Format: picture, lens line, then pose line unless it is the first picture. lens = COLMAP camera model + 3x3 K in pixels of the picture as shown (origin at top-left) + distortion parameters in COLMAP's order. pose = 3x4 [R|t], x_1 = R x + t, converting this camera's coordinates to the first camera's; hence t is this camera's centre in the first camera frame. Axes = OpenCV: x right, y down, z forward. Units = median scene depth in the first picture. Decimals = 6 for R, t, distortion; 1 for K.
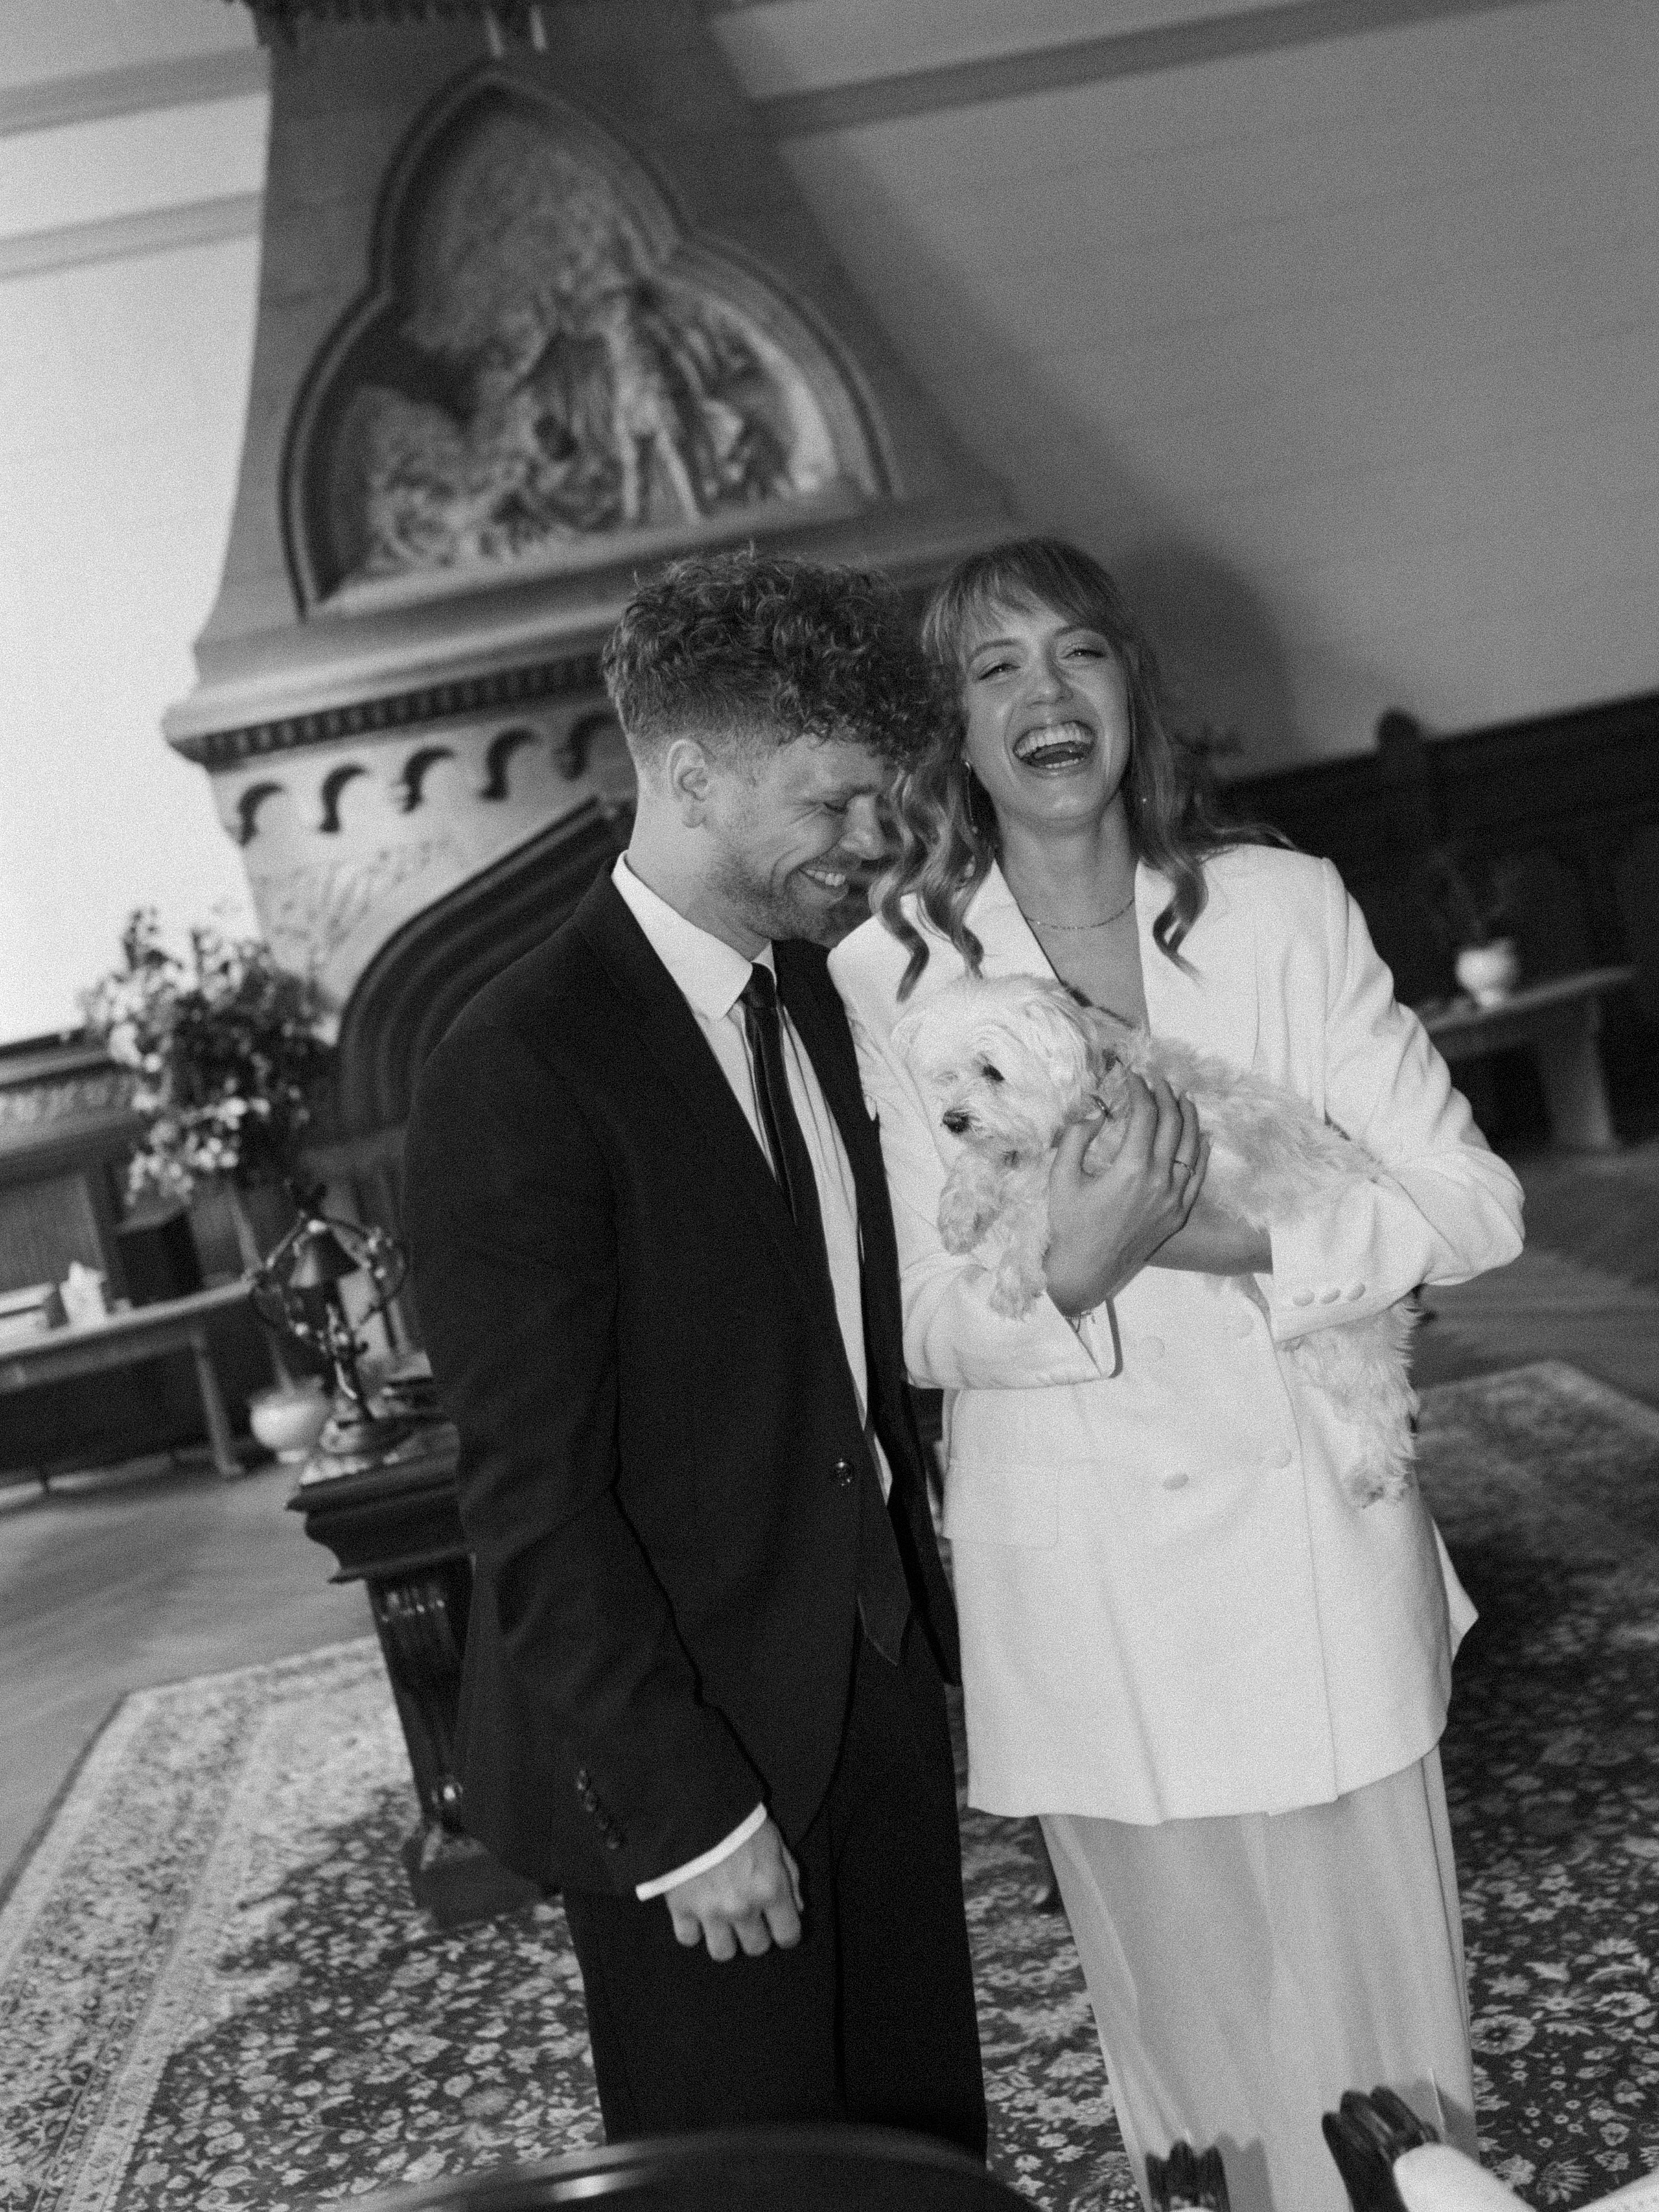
lens RADIAL K [[2392.8, 0, 827.8], [0, 2392.8, 1030.5], [0, 0, 1]] dist [0.012721, -0.008474]
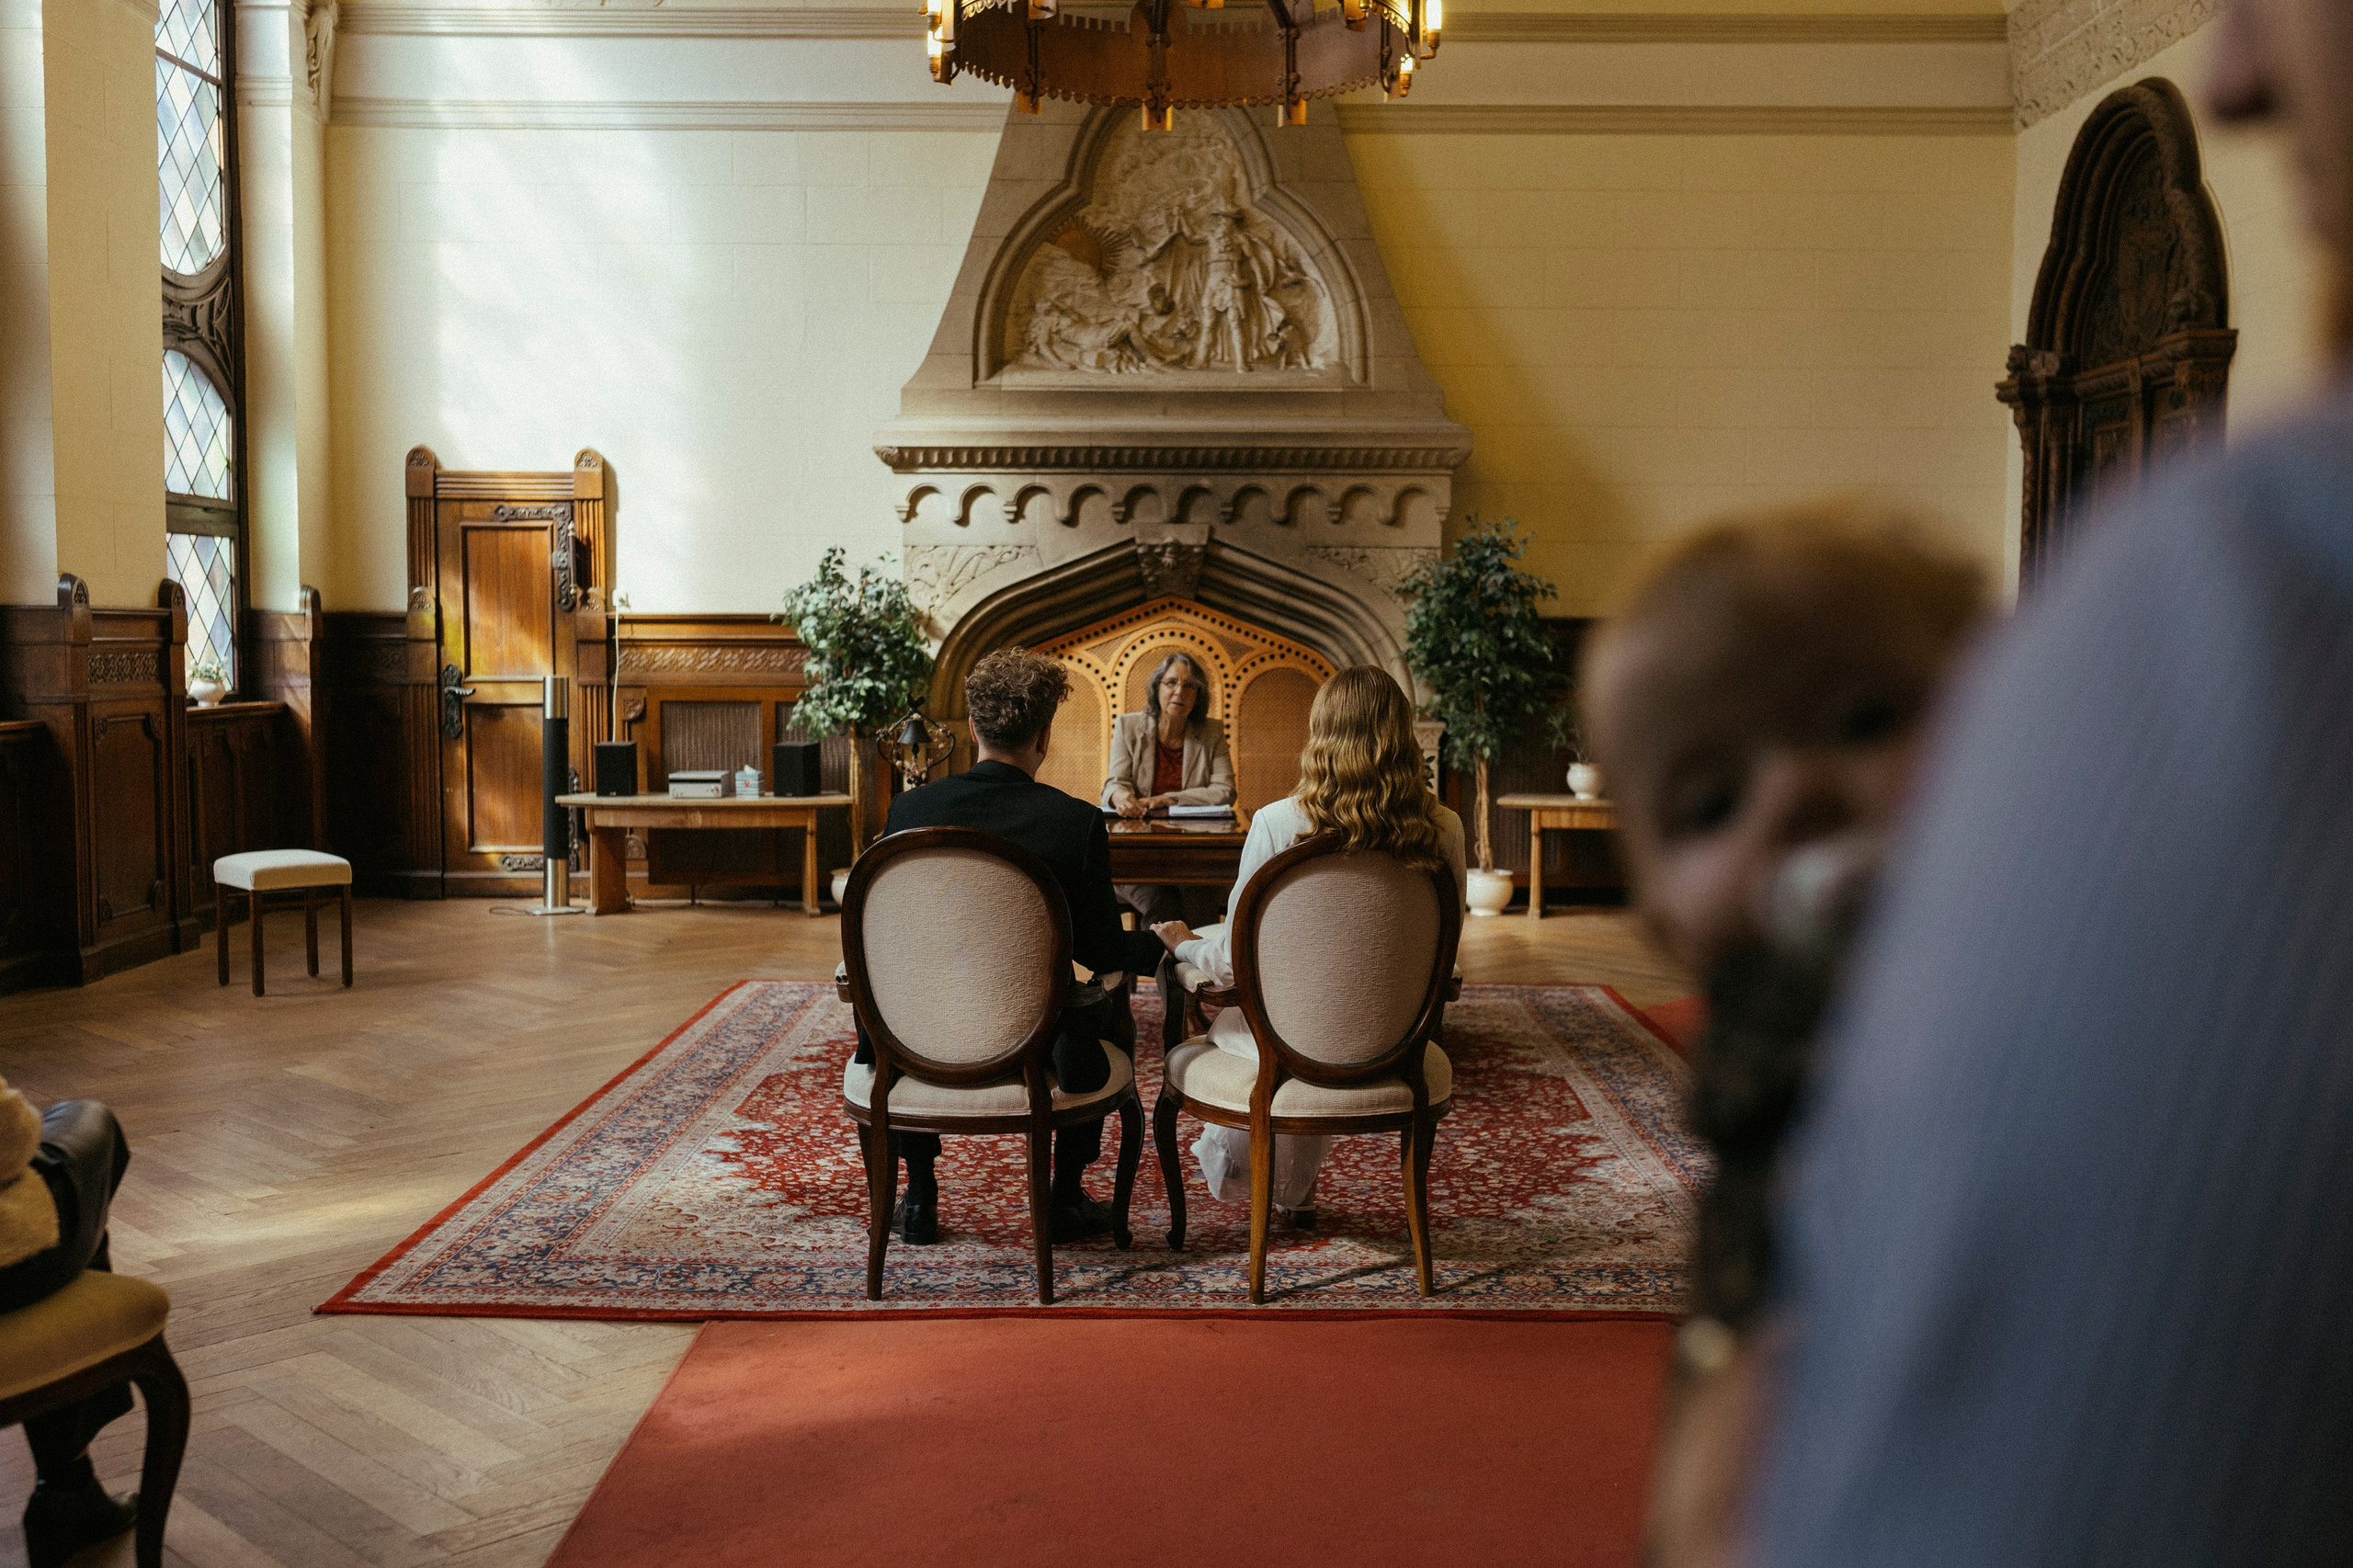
lens RADIAL K [[2415.7, 0, 1176.5], [0, 2415.7, 784.0], [0, 0, 1]] dist [-0.009292, 0.456377]
pose [[0.971788, 0.217107, -0.092153, 0.105043], [-0.217307, 0.976071, 0.007985, 0.037112], [0.091682, 0.012266, 0.995713, -0.528255]]
